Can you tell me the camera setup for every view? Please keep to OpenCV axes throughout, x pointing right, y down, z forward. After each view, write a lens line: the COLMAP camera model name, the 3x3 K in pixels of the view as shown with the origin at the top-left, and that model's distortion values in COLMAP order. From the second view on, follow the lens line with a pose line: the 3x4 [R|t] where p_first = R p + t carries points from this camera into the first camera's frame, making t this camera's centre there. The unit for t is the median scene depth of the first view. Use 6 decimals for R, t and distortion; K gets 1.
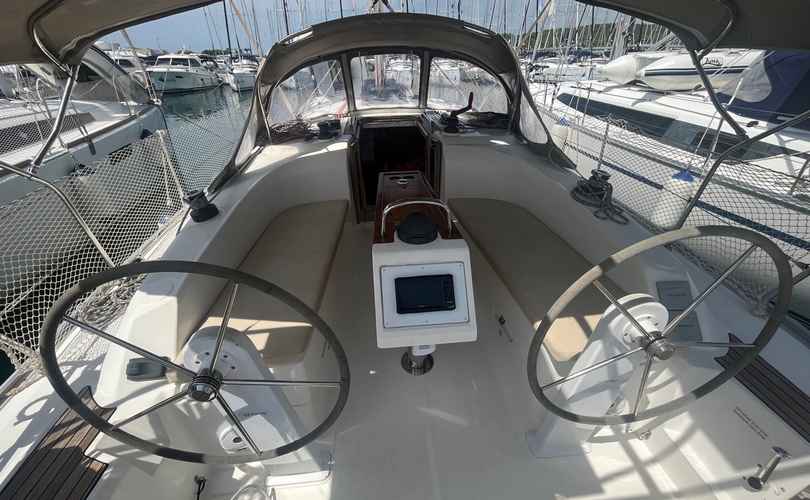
lens RADIAL K [[333.2, 0, 401.4], [0, 333.2, 250.1], [0, 0, 1]] dist [-0.009110, 0.001537]
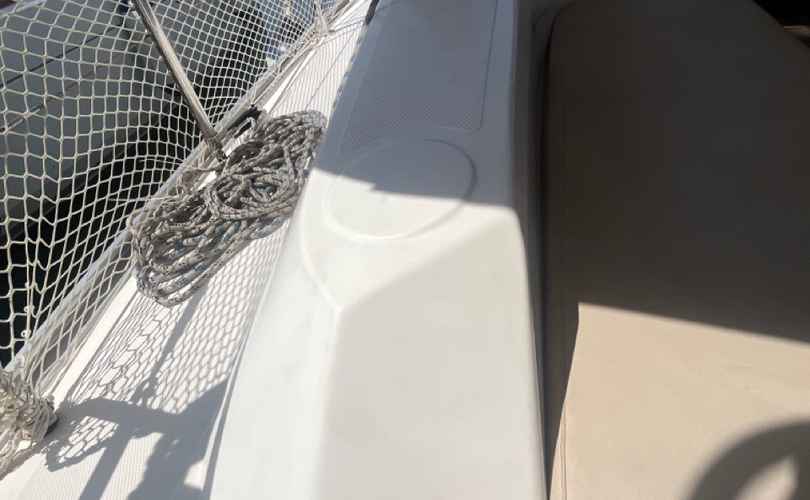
lens RADIAL K [[468.2, 0, 407.5], [0, 468.2, 247.3], [0, 0, 1]] dist [0.004188, -0.004495]
pose [[0.962626, 0.086189, -0.256753, -0.309202], [-0.038806, 0.982124, 0.184194, 0.053040], [0.268038, -0.167346, 0.948763, 0.330383]]
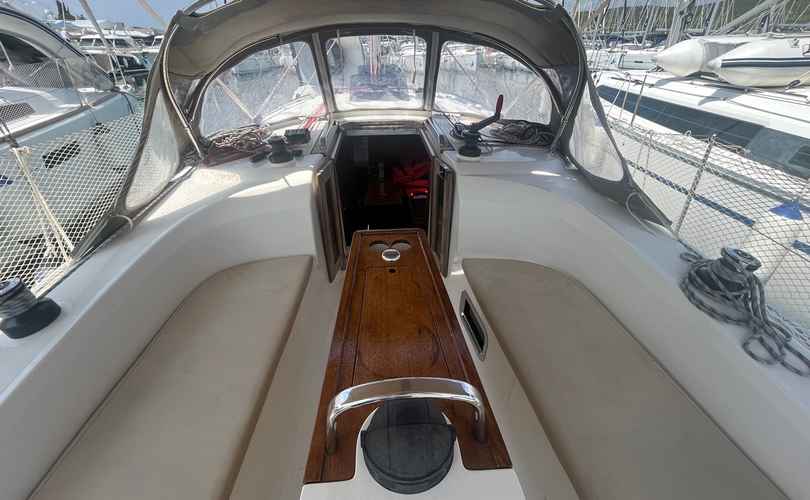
lens RADIAL K [[349.6, 0, 400.8], [0, 349.6, 250.9], [0, 0, 1]] dist [-0.011481, 0.002021]
pose [[0.999613, 0.021383, -0.017819, 0.028998], [-0.021004, 0.999554, 0.021212, -0.165058], [0.018265, -0.020830, 0.999616, 0.282804]]
